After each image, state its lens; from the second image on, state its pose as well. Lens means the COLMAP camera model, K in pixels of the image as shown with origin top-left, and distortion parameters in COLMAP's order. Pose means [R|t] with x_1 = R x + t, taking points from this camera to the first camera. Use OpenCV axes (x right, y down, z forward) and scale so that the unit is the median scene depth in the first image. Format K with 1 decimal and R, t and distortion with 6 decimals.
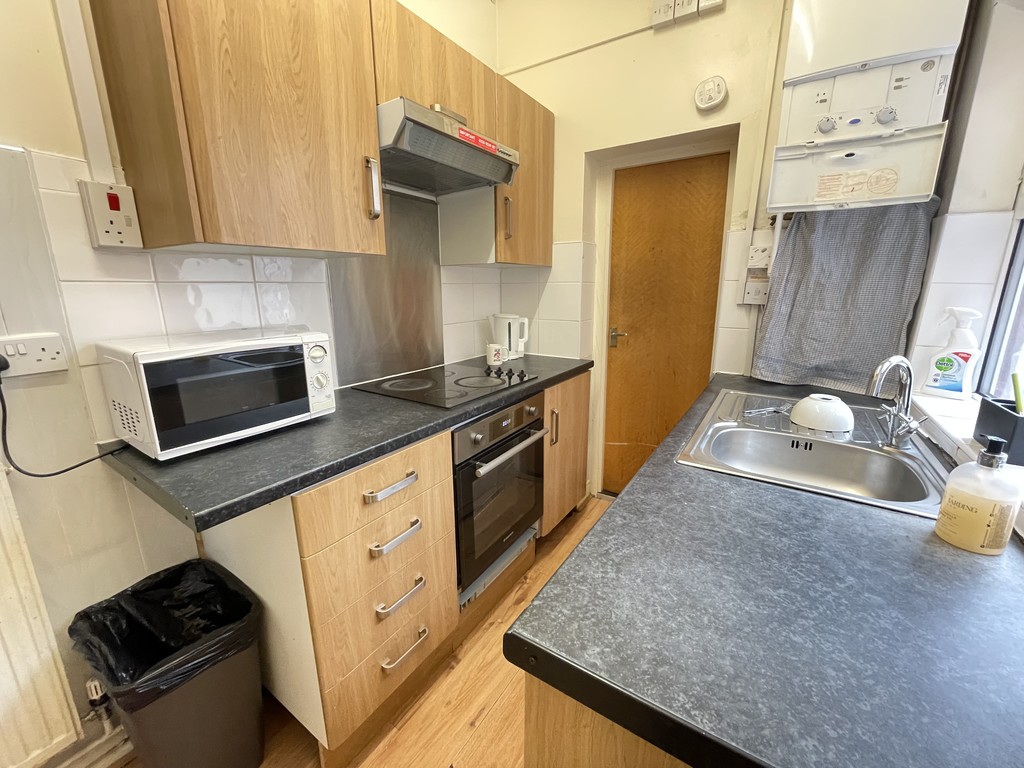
lens RADIAL K [[414.4, 0, 513.4], [0, 414.4, 382.2], [0, 0, 1]] dist [0.000748, -0.000297]
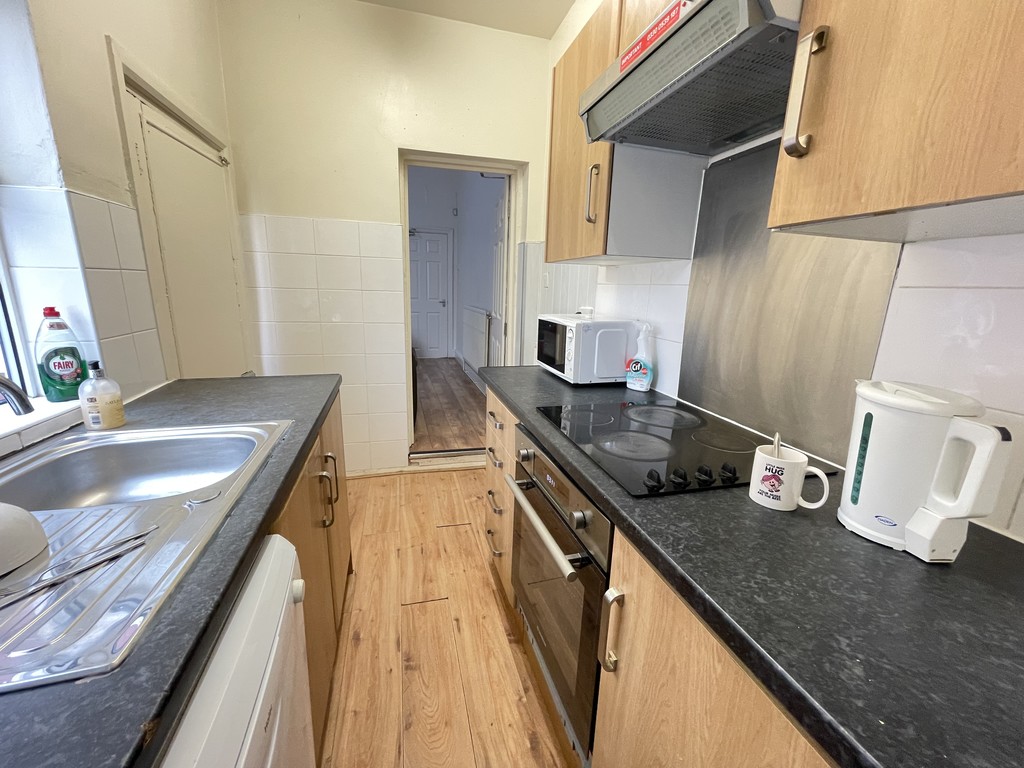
lens RADIAL K [[414.4, 0, 513.4], [0, 414.4, 382.2], [0, 0, 1]] dist [0.000748, -0.000297]
pose [[-0.656494, 0.154630, -0.738312, 0.568812], [-0.199325, 0.908415, 0.367493, -0.331873], [0.727520, 0.388421, -0.565548, 1.419546]]
